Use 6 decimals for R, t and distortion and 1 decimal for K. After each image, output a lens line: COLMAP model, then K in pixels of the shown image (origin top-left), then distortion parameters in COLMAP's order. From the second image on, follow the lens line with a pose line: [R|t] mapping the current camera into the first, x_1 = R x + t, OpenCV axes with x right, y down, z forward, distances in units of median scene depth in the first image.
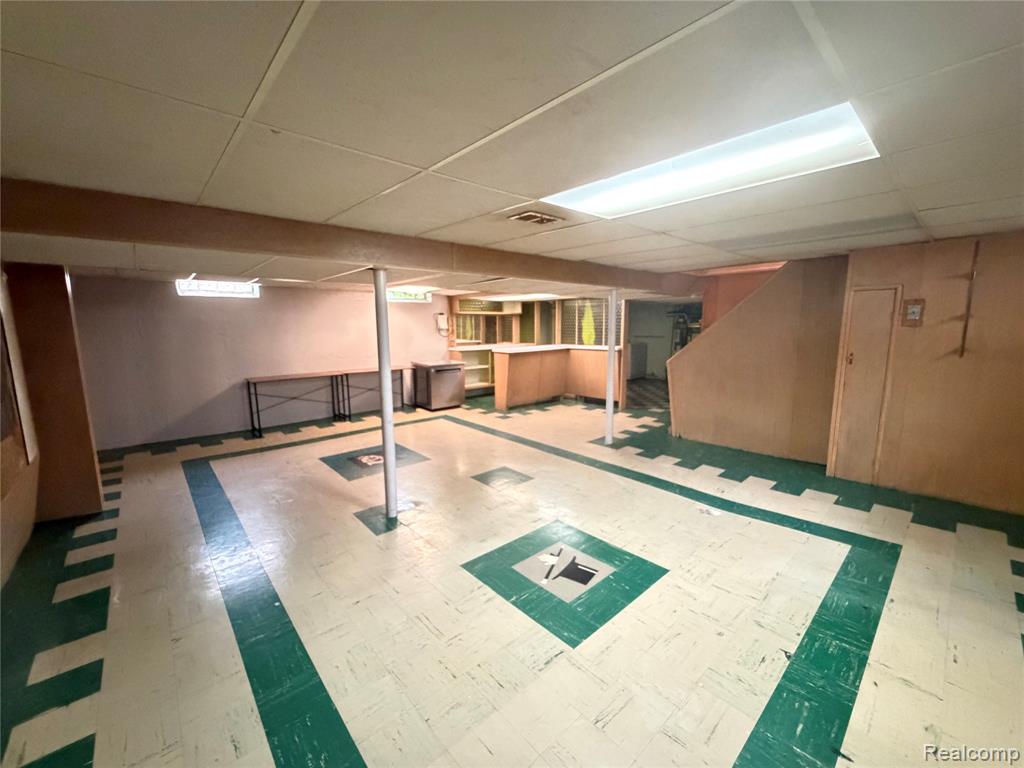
lens RADIAL K [[414.3, 0, 512.0], [0, 414.3, 384.0], [0, 0, 1]] dist [0.001137, 0.000059]
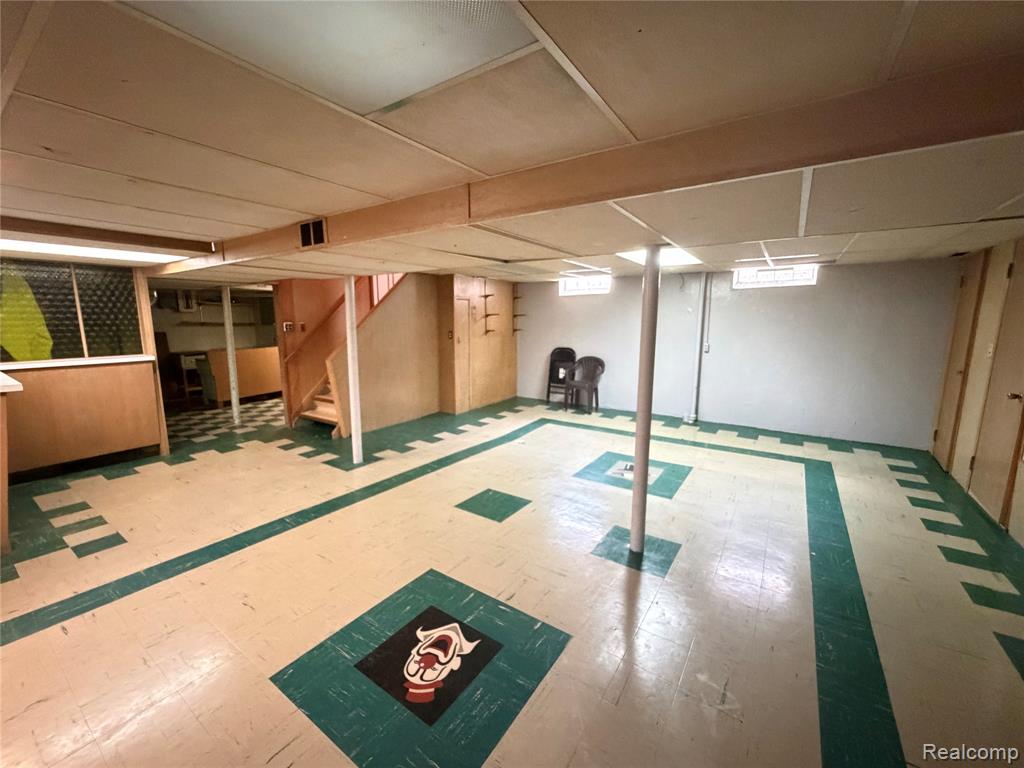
lens RADIAL K [[408.9, 0, 512.0], [0, 408.9, 384.0], [0, 0, 1]] dist [-0.000372, -0.000020]
pose [[-0.232948, -0.146516, 0.961389, -0.775323], [0.135865, 0.973987, 0.181356, -0.147534], [-0.962952, 0.172865, -0.206982, 1.088344]]
